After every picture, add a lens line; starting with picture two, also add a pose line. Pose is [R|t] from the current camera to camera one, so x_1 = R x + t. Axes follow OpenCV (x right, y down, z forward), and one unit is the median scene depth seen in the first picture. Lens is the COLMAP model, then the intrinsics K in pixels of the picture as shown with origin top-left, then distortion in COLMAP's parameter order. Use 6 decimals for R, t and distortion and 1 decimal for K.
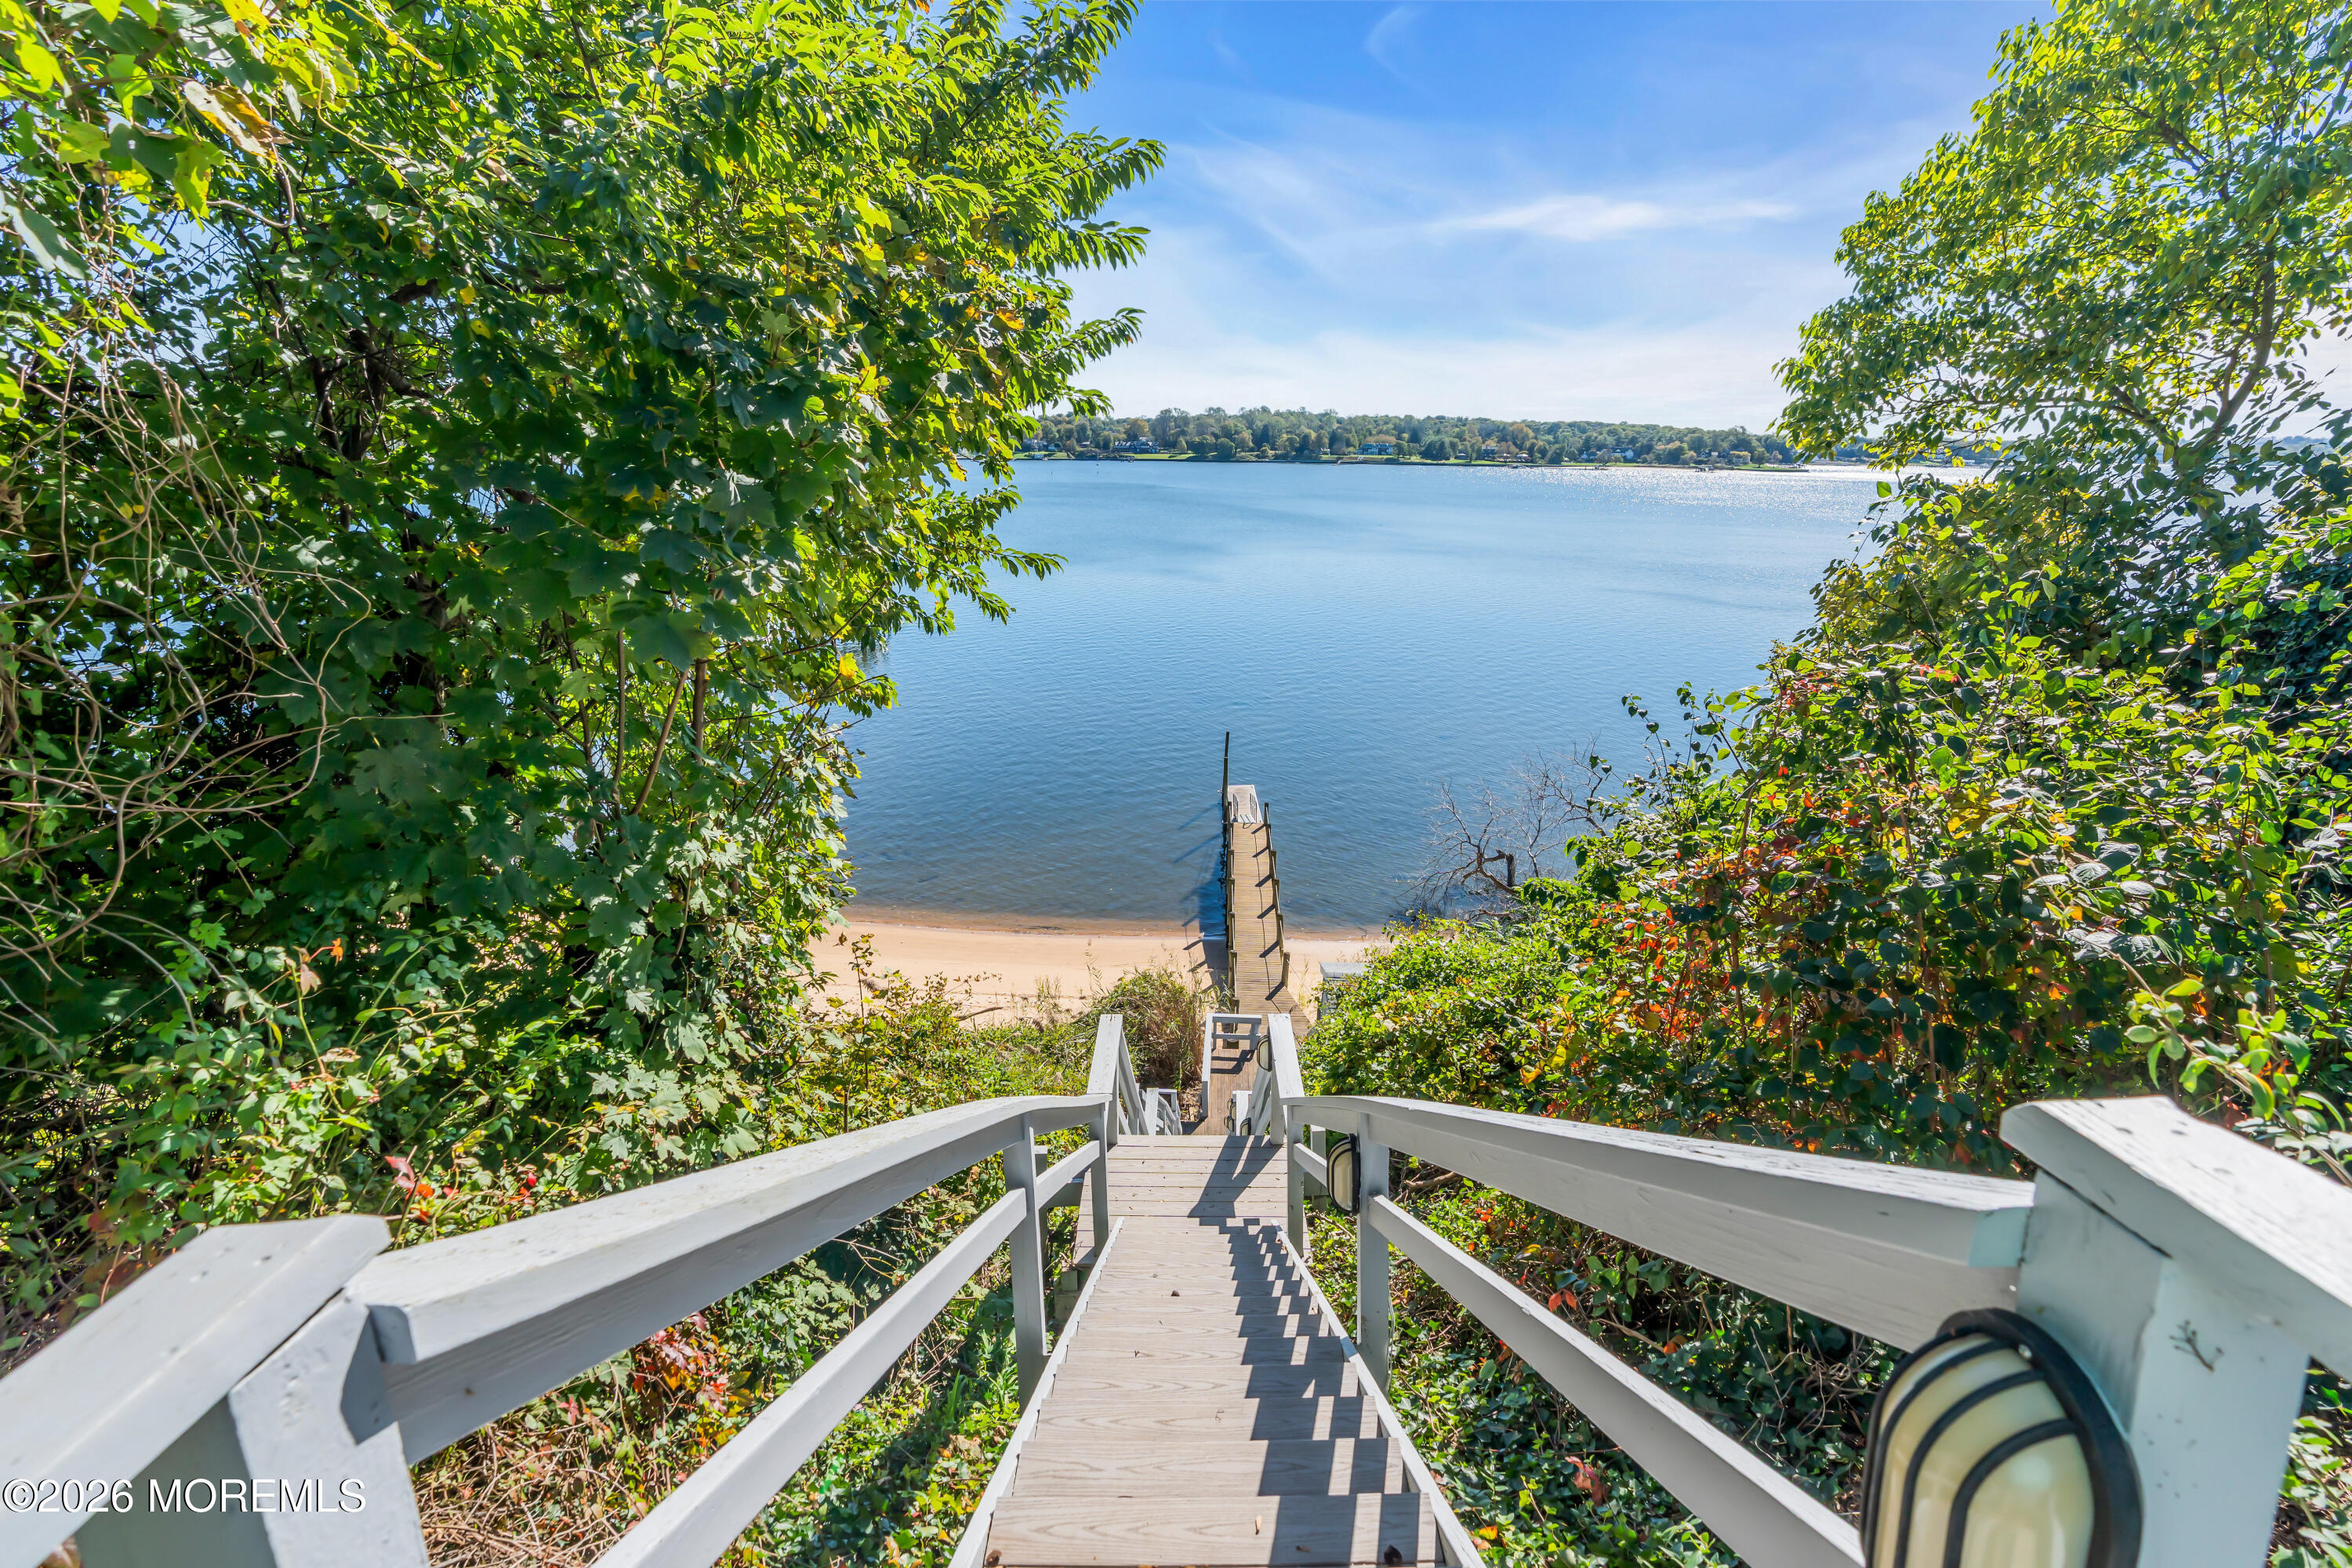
lens RADIAL K [[1041.0, 0, 1176.0], [0, 1041.0, 784.0], [0, 0, 1]] dist [-0.009290, 0.000359]
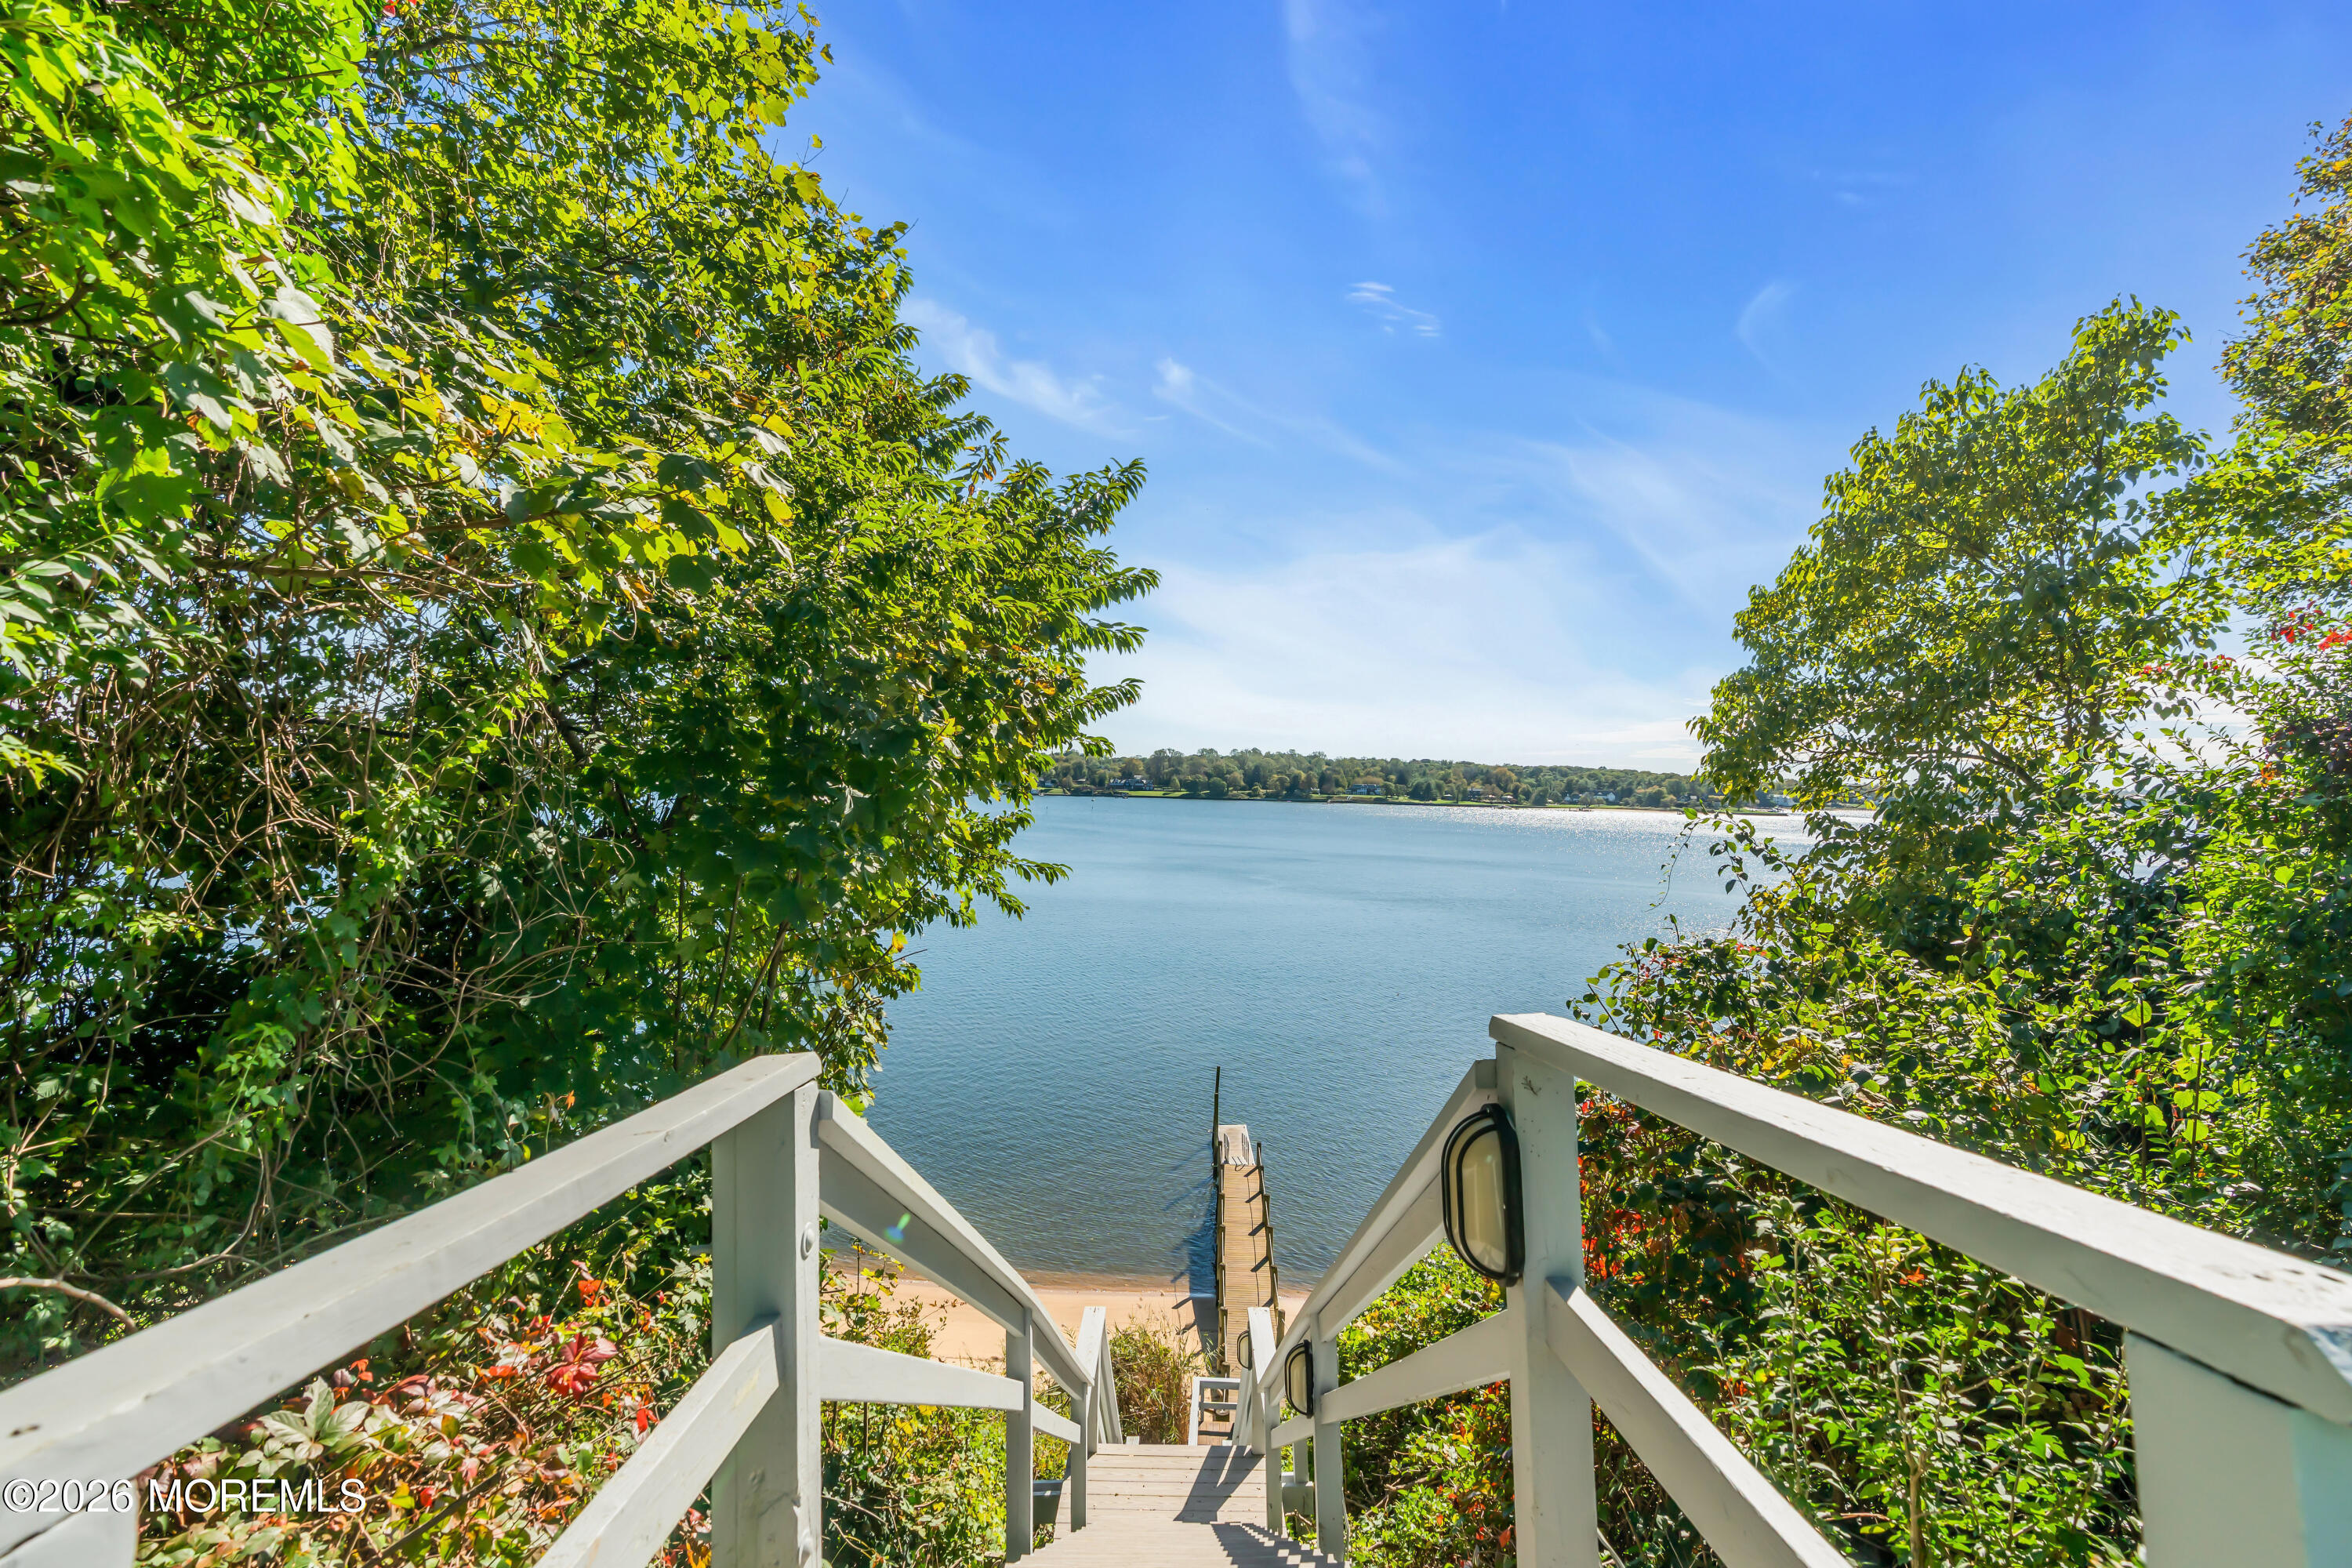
lens RADIAL K [[1068.3, 0, 1176.0], [0, 1068.3, 784.0], [0, 0, 1]] dist [0.000232, 0.001065]
pose [[0.999881, 0.014145, 0.006087, 0.002449], [-0.011572, 0.950989, -0.309008, 0.034817], [-0.010160, 0.308901, 0.951040, -0.099251]]
